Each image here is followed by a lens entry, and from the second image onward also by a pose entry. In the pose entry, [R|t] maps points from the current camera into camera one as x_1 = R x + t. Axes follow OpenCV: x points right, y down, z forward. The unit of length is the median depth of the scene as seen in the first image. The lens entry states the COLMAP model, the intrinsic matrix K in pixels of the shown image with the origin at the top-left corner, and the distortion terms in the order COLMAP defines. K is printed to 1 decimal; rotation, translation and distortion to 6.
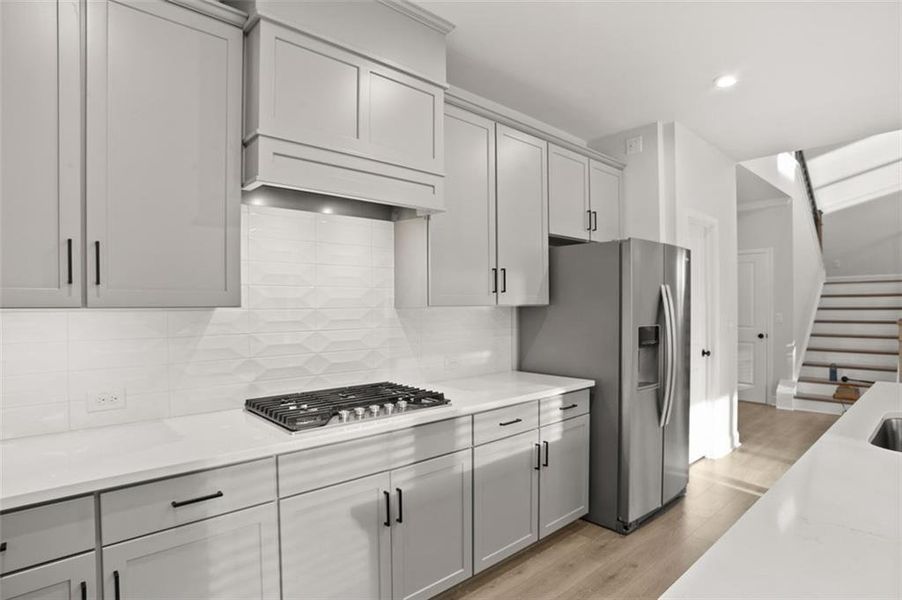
lens RADIAL K [[480.6, 0, 451.8], [0, 480.6, 307.8], [0, 0, 1]] dist [-0.040218, 0.011490]
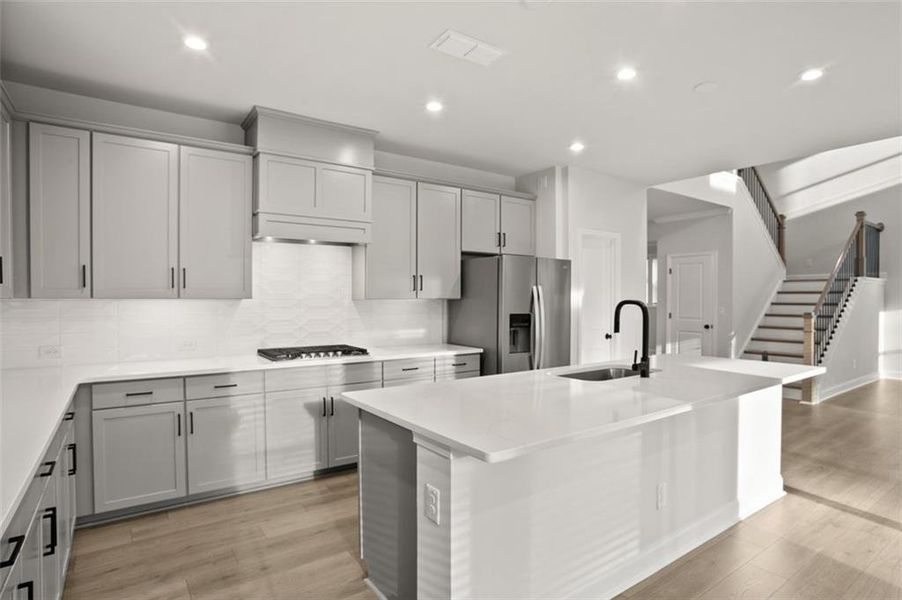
lens RADIAL K [[480.6, 0, 448.5], [0, 480.6, 306.9], [0, 0, 1]] dist [-0.040218, 0.011490]
pose [[0.992561, 0.012454, -0.121109, 0.407704], [-0.010331, 0.999782, 0.018139, -0.008046], [0.121309, -0.016753, 0.992473, -0.577914]]
